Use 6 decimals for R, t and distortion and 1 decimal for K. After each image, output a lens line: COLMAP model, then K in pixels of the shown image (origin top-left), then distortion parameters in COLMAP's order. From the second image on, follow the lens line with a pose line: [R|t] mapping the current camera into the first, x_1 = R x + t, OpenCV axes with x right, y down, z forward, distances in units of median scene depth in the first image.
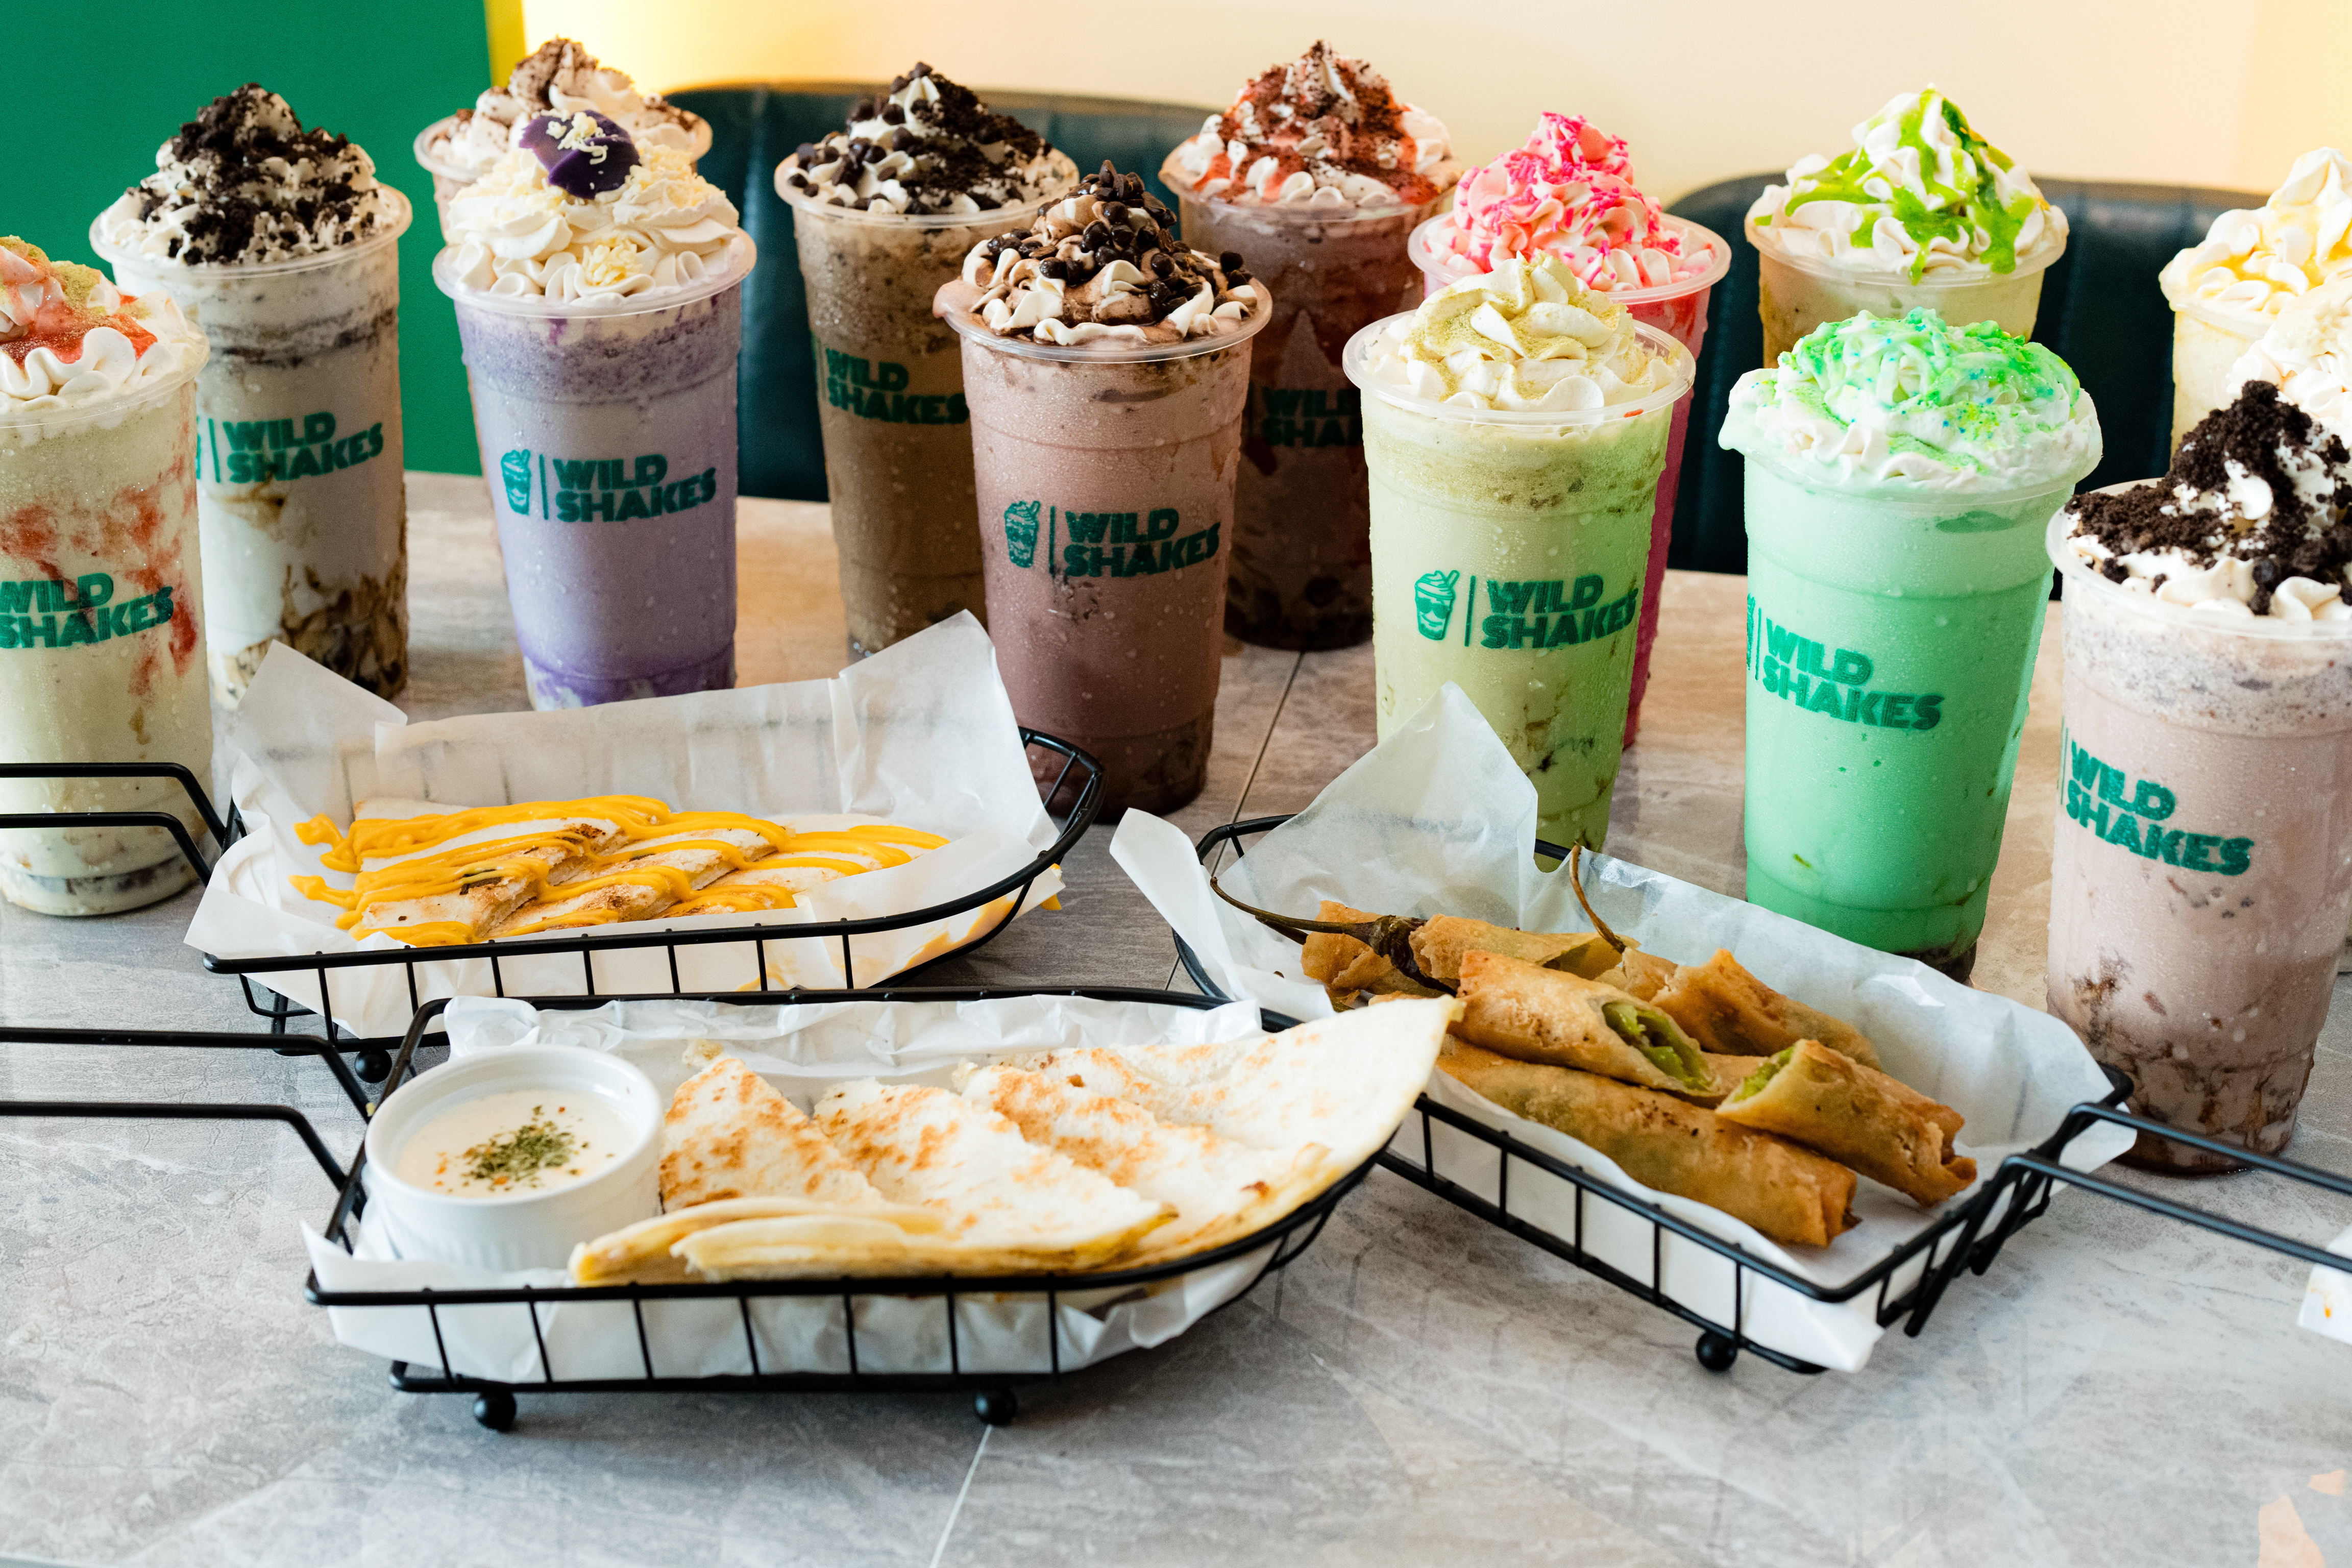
lens RADIAL K [[3548.6, 0, 1176.0], [0, 3548.6, 784.0], [0, 0, 1]] dist [-0.005969, 0.111288]
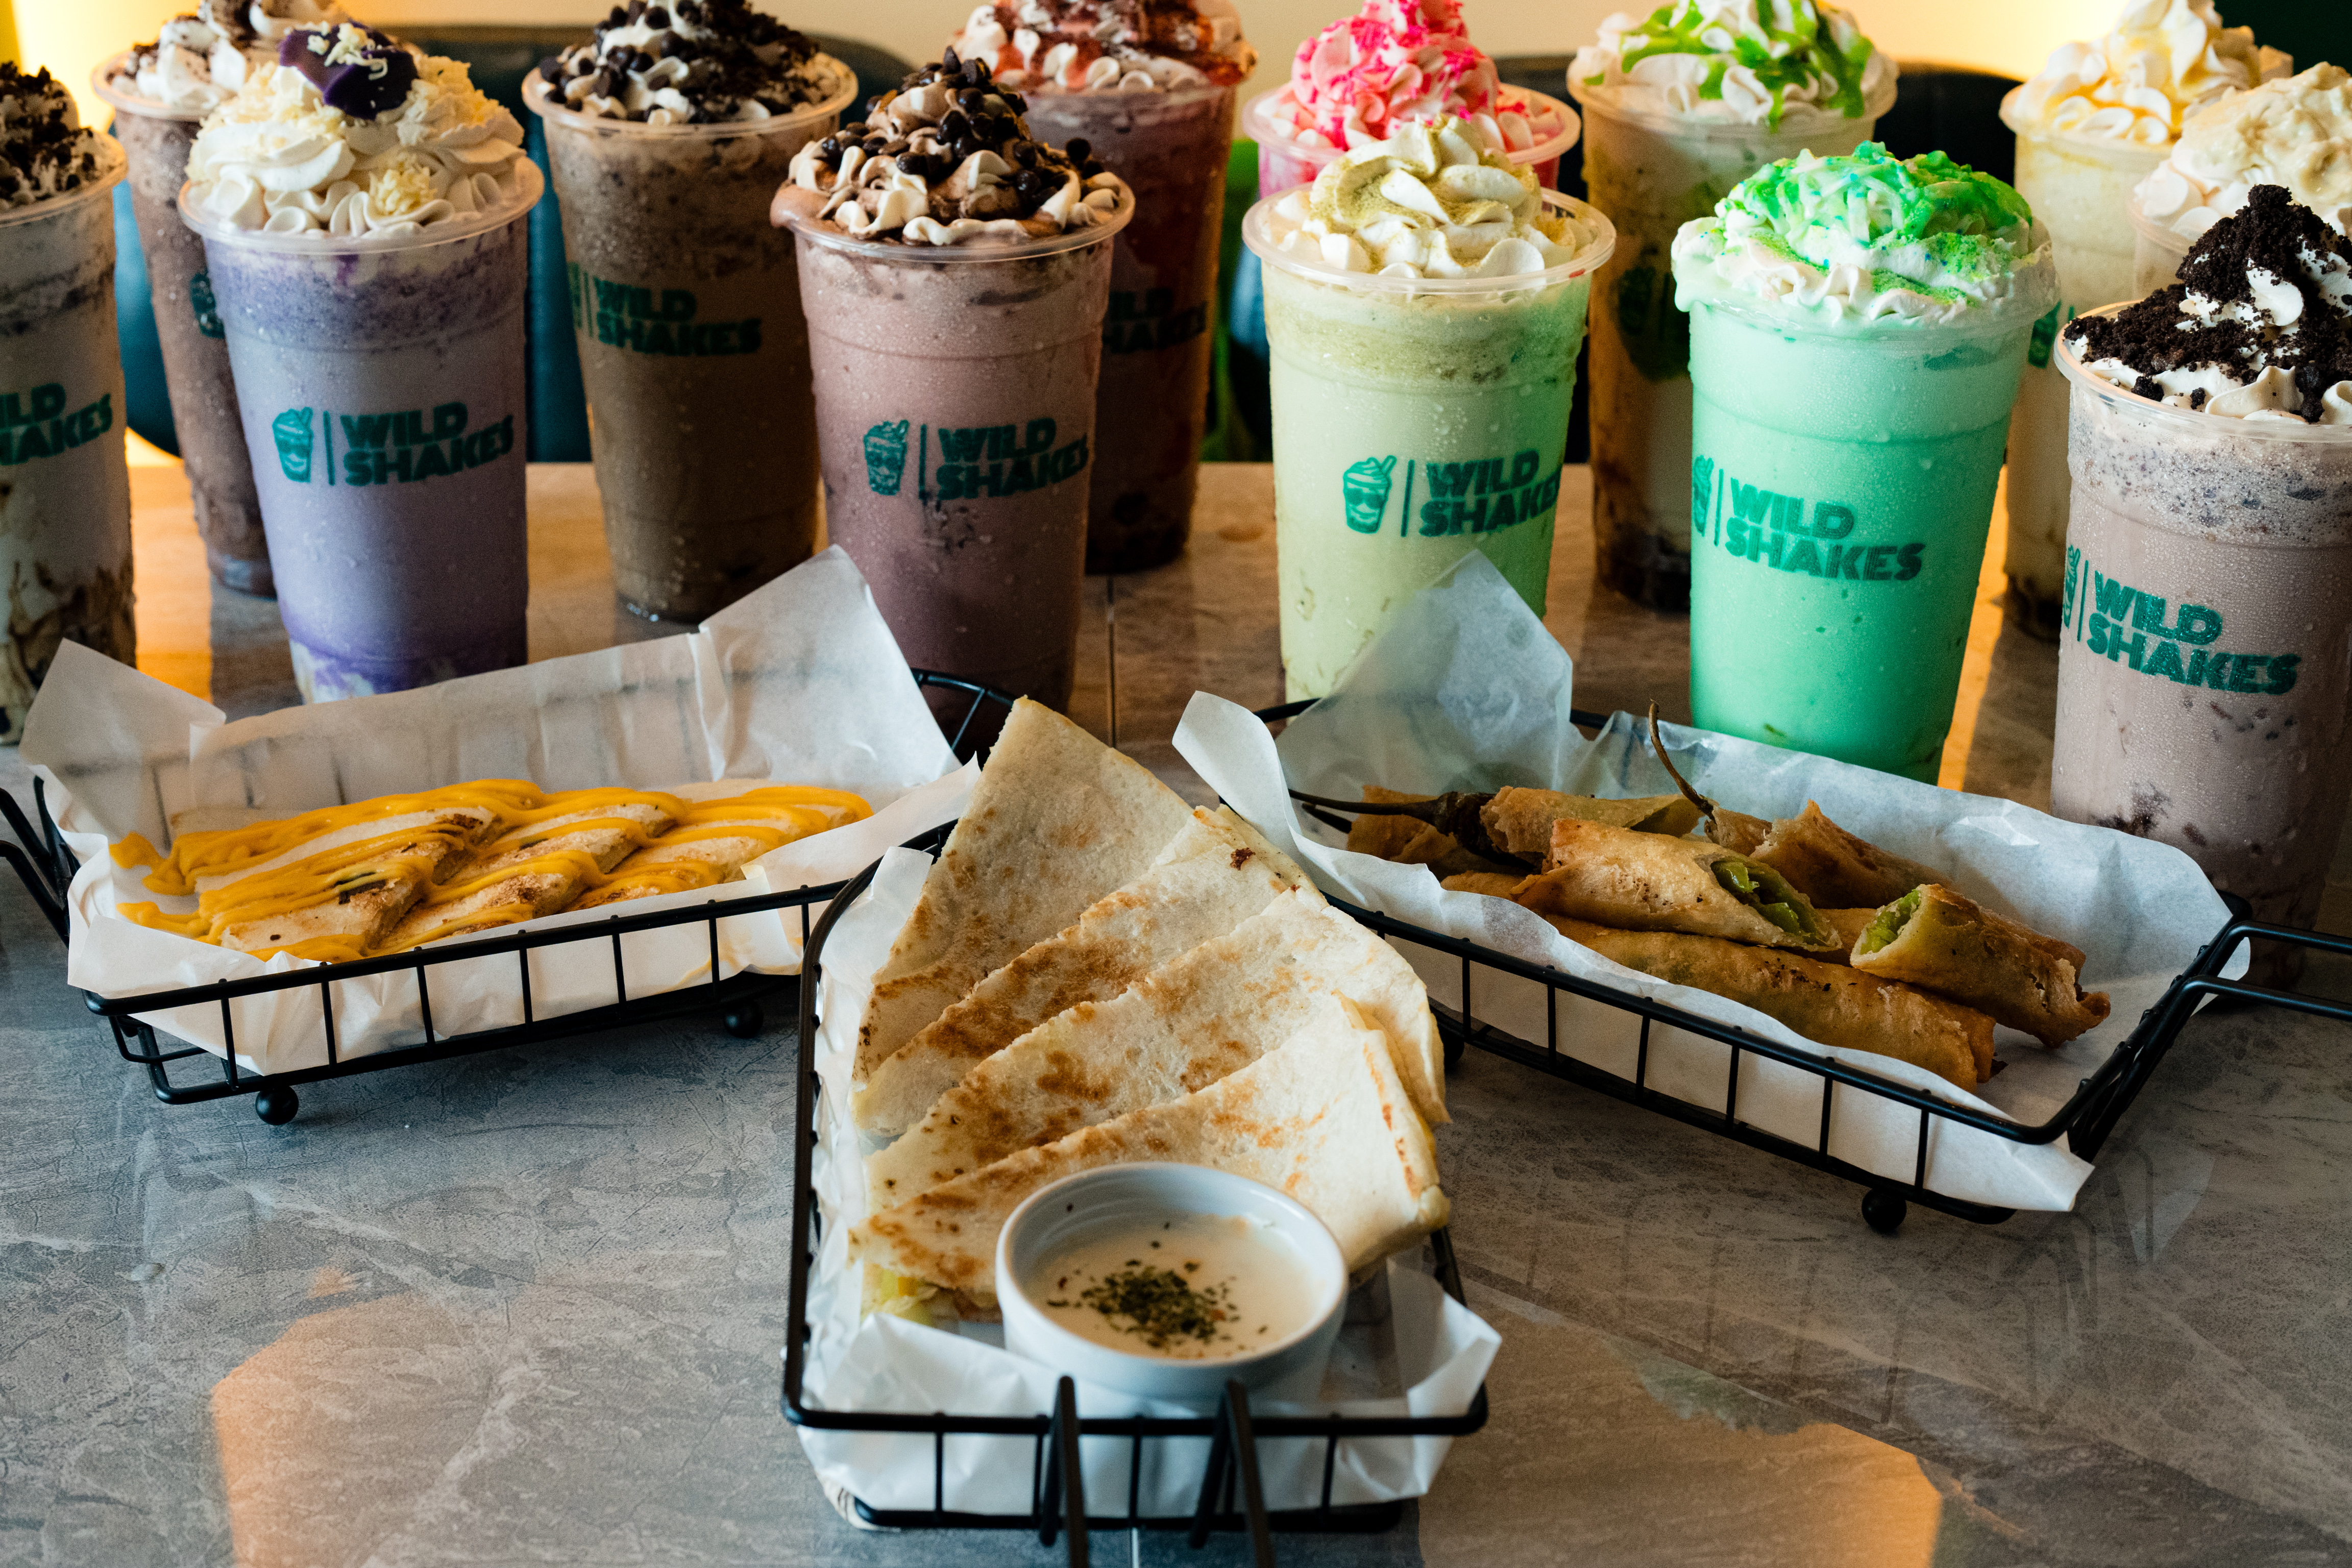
lens RADIAL K [[3548.6, 0, 1176.0], [0, 3548.6, 784.0], [0, 0, 1]] dist [-0.005969, 0.111288]
pose [[0.975350, -0.091903, 0.200613, -0.164167], [0.091018, 0.995756, 0.013647, 0.007804], [-0.201015, 0.004949, 0.979576, 0.087678]]
